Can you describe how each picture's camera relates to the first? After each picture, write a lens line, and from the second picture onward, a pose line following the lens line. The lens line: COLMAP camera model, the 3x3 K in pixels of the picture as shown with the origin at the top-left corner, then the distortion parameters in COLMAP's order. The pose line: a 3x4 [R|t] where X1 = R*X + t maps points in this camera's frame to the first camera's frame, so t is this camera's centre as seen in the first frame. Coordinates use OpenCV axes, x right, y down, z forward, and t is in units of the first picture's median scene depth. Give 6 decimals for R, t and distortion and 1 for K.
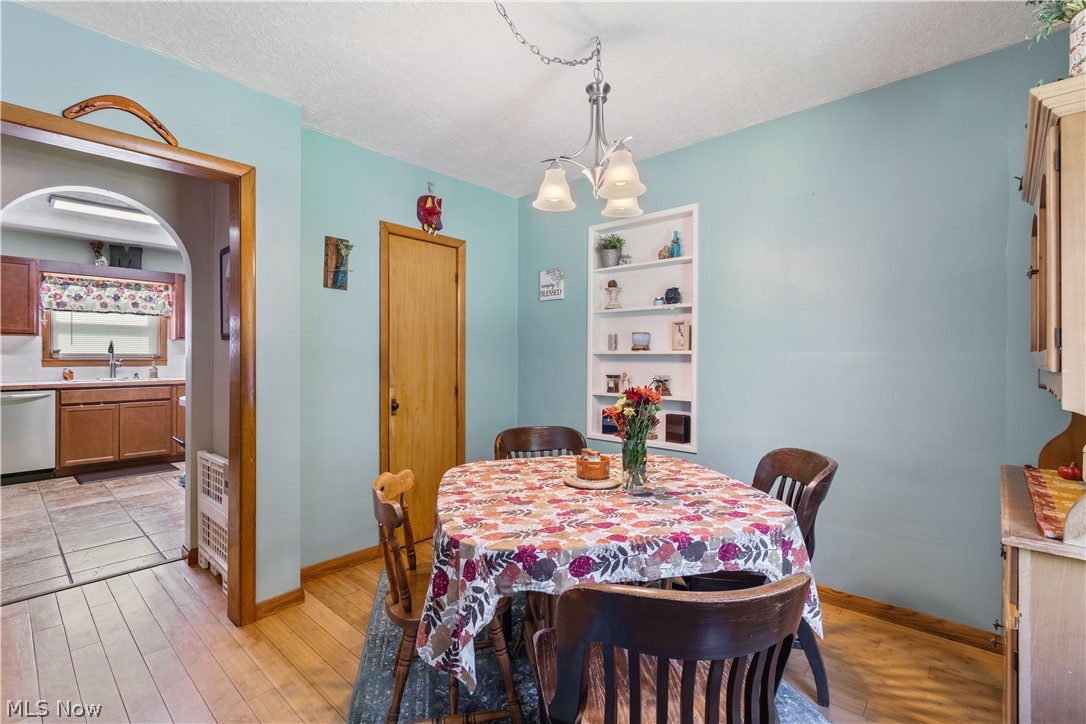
lens RADIAL K [[482.6, 0, 562.4], [0, 482.6, 357.0], [0, 0, 1]] dist [-0.000935, -0.000979]
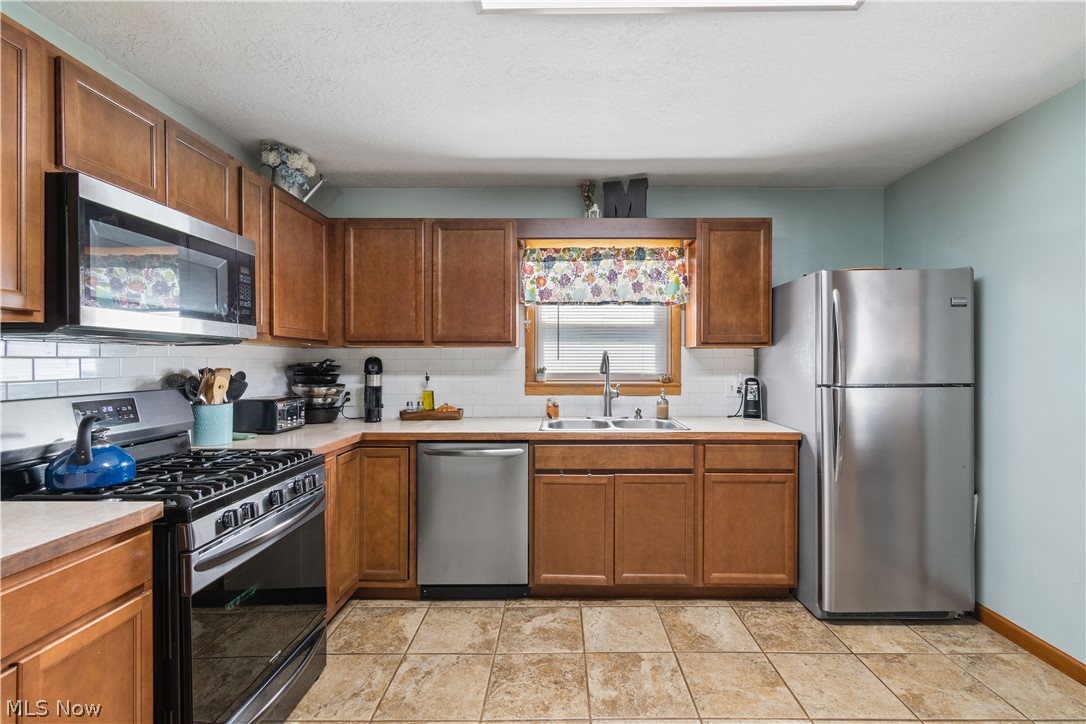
lens RADIAL K [[482.6, 0, 558.7], [0, 482.6, 364.5], [0, 0, 1]] dist [-0.000935, -0.000979]
pose [[0.644225, 0.002347, -0.764832, -0.532705], [-0.001811, 0.999997, 0.001543, -0.019406], [0.764834, 0.000391, 0.644228, 0.587335]]
